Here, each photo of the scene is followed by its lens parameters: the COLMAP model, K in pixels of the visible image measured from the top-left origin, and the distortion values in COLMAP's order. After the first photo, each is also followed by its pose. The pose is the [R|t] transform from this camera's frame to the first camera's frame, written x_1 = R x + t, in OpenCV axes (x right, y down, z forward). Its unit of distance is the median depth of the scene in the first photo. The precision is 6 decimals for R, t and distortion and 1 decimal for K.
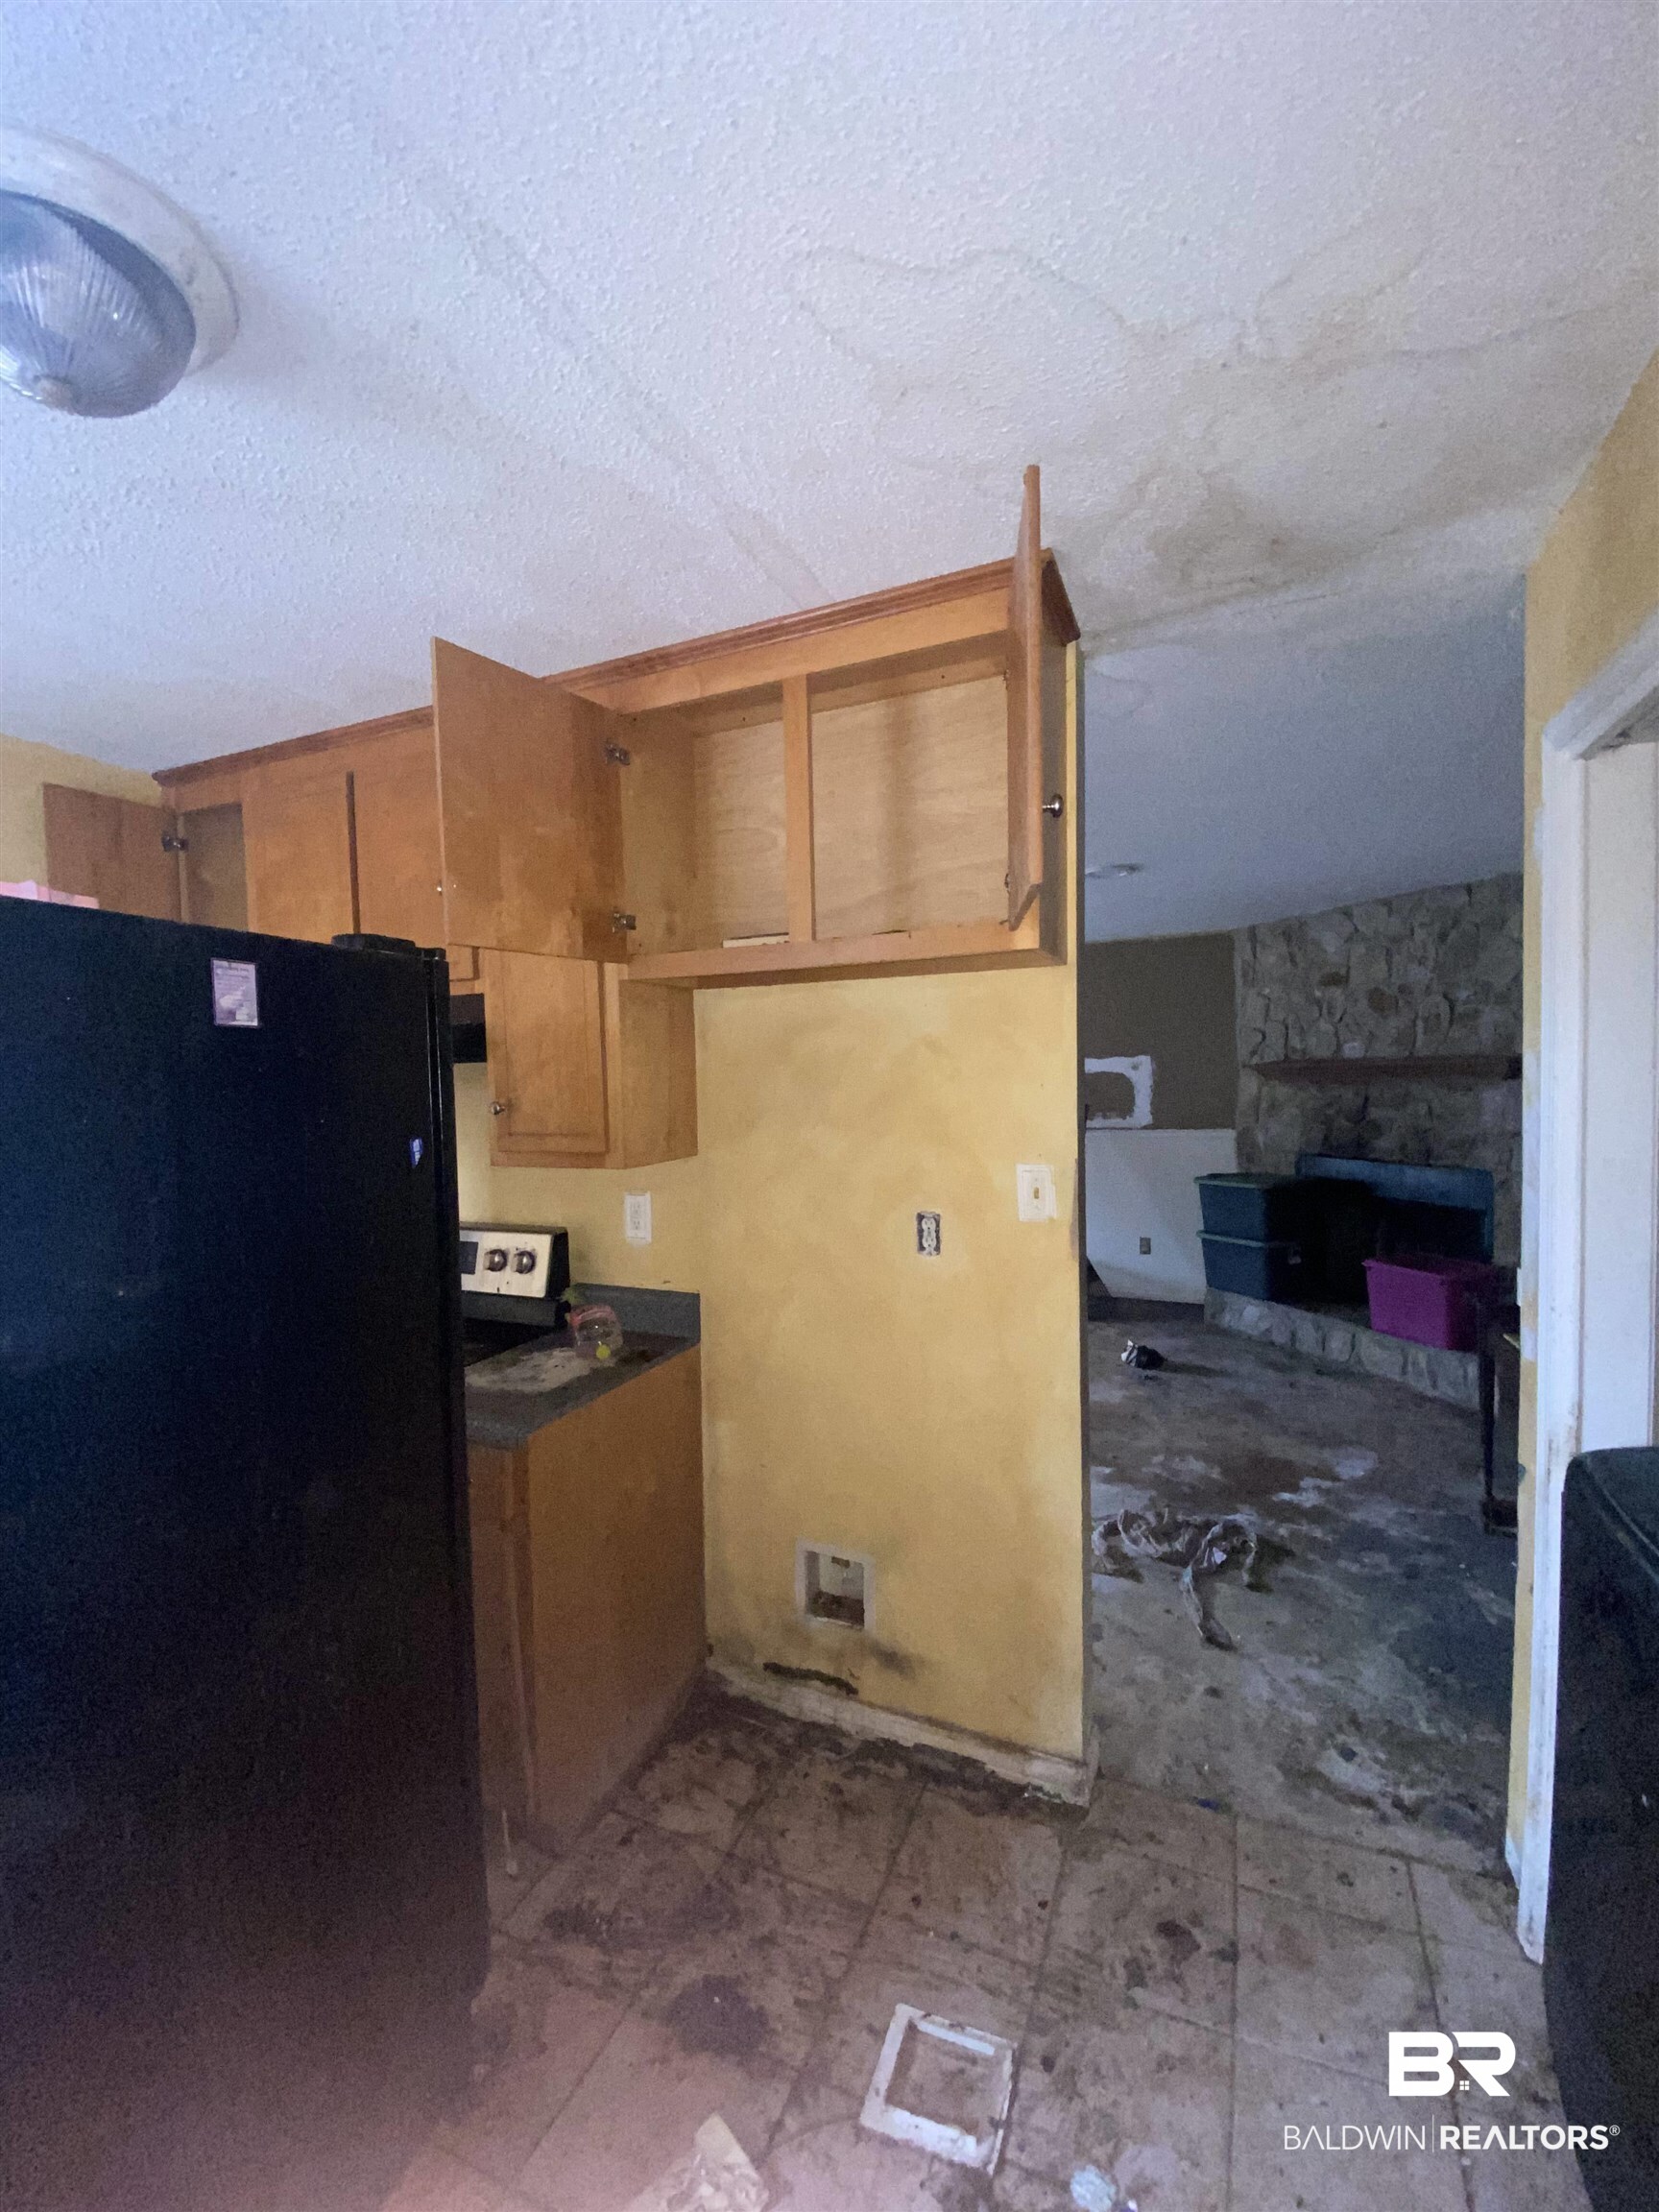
lens RADIAL K [[900.1, 0, 834.1], [0, 900.1, 1118.1], [0, 0, 1]] dist [-0.017798, -0.000934]
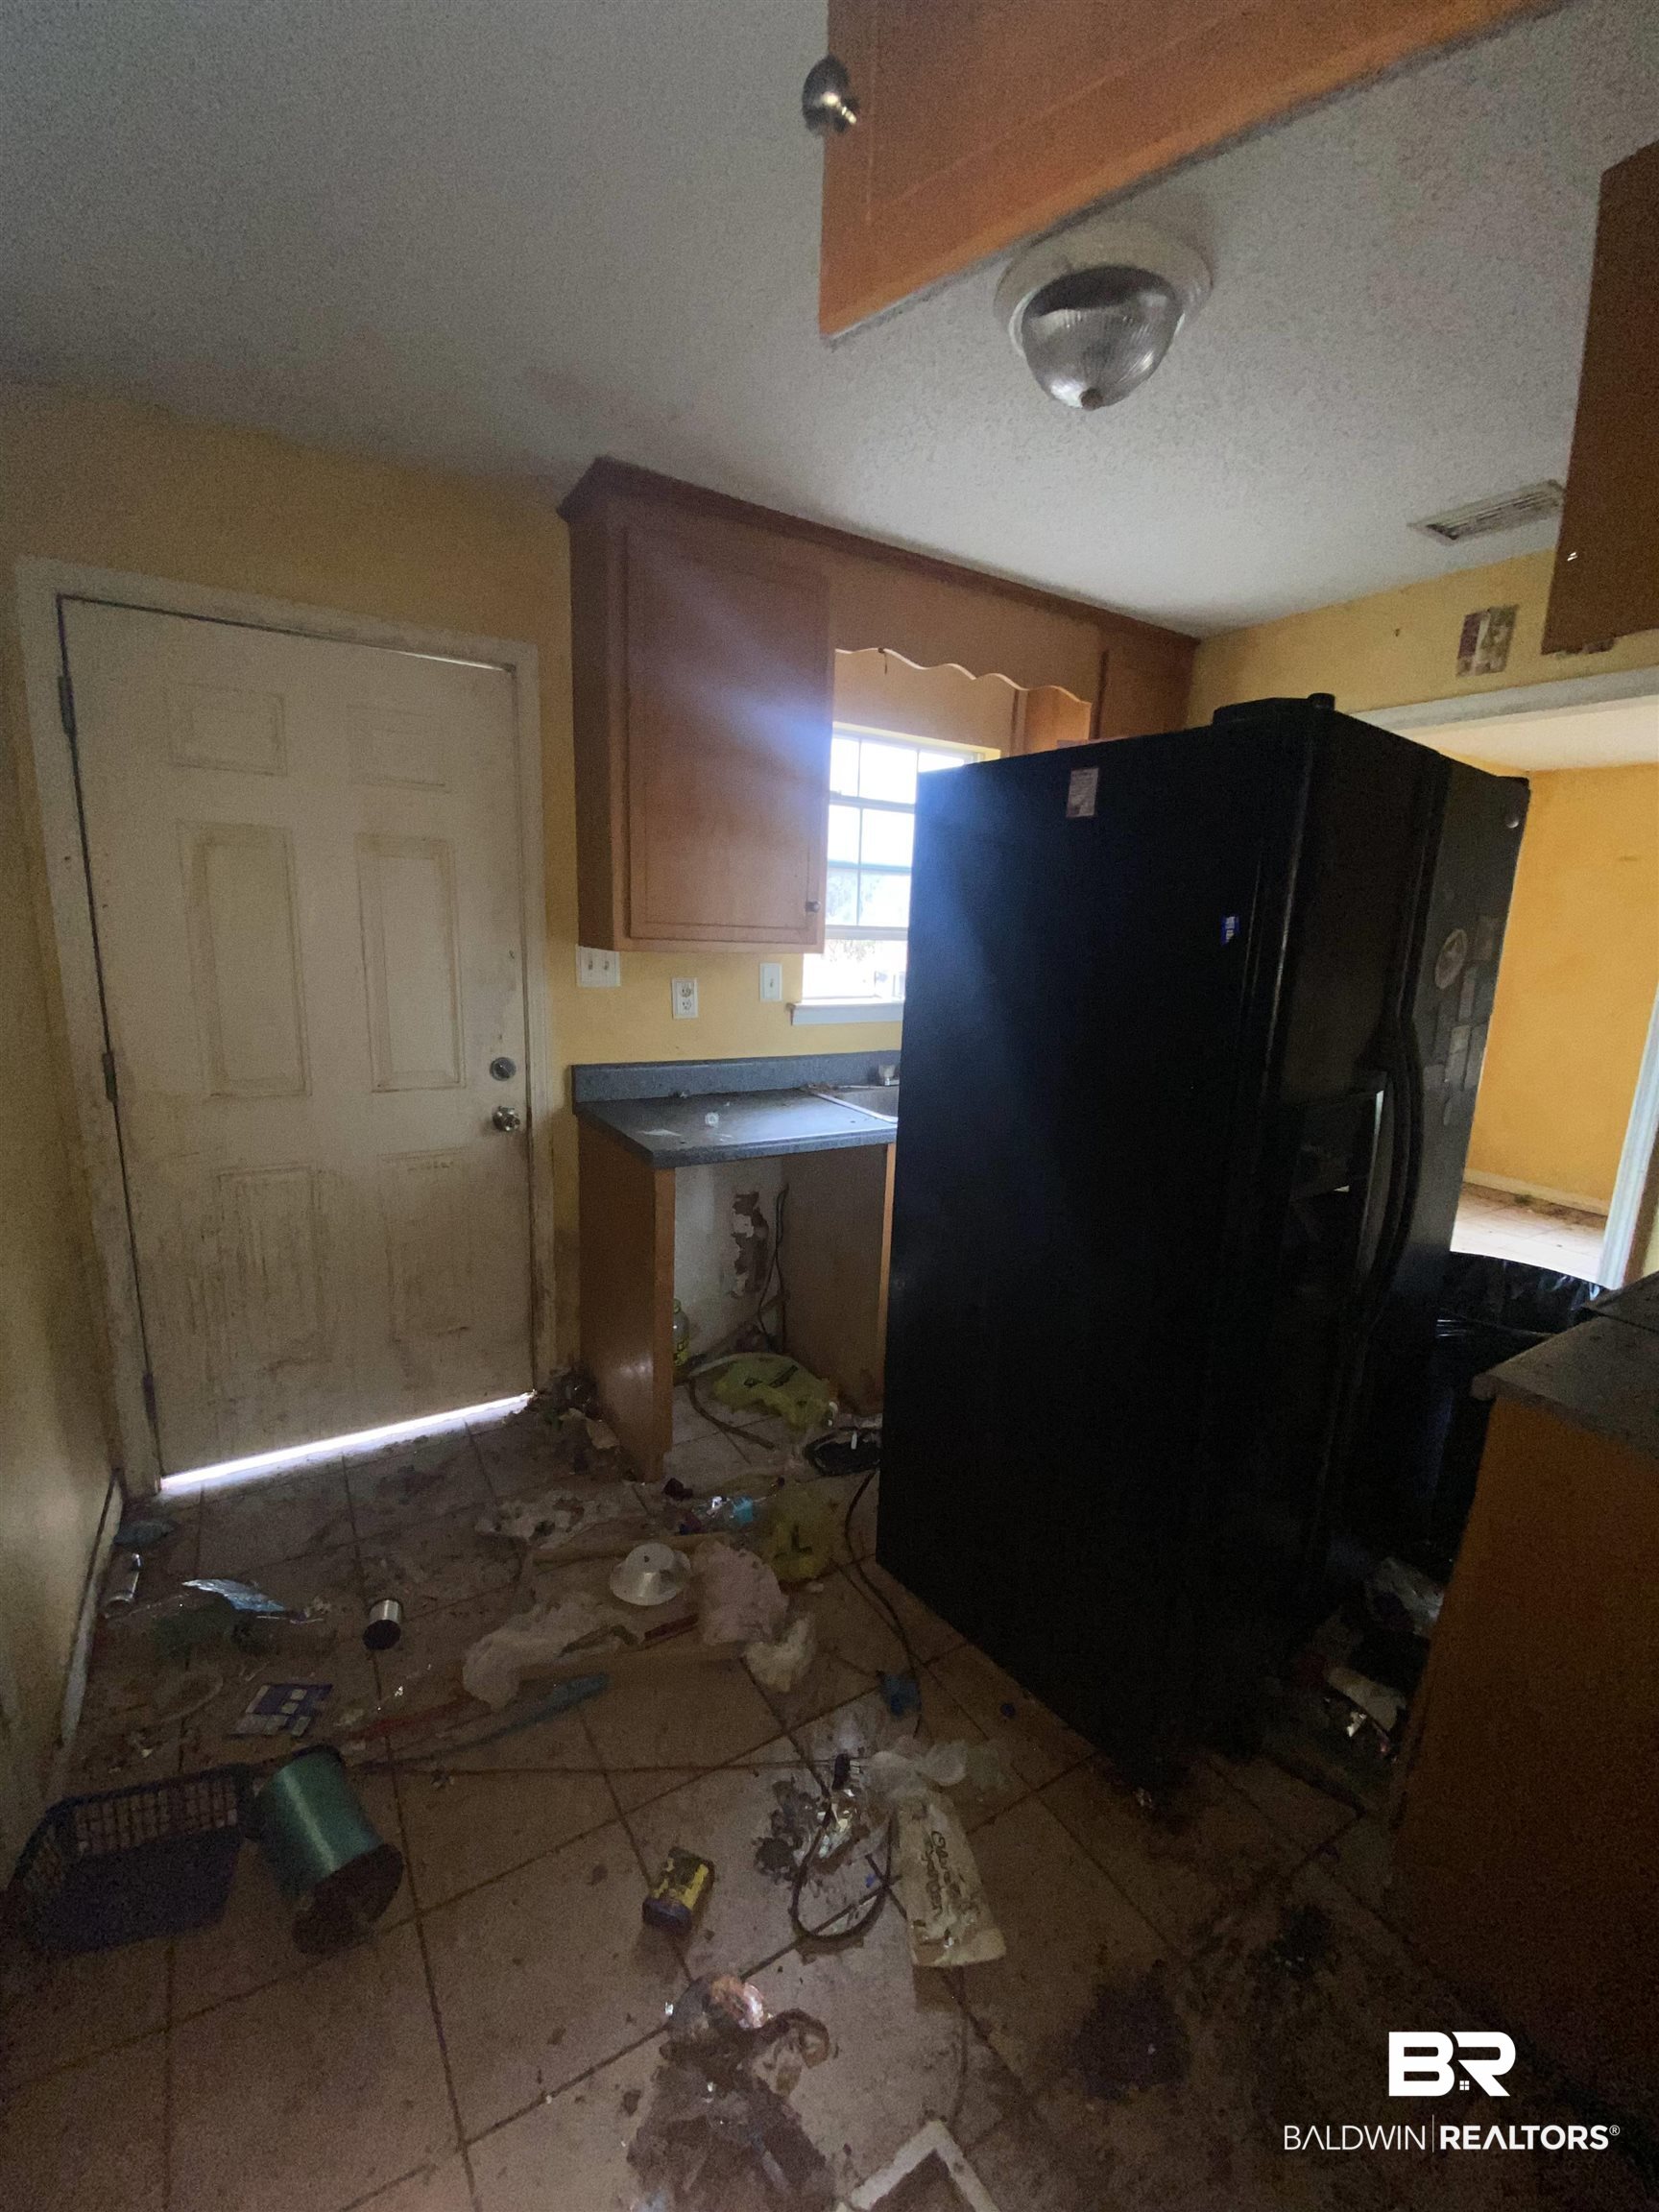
lens RADIAL K [[900.1, 0, 824.6], [0, 900.1, 1097.1], [0, 0, 1]] dist [-0.017798, -0.000934]
pose [[-0.563027, 0.166577, -0.809477, 0.608231], [-0.057405, 0.969228, 0.239379, 0.006421], [0.824442, 0.181245, -0.536139, 1.193019]]
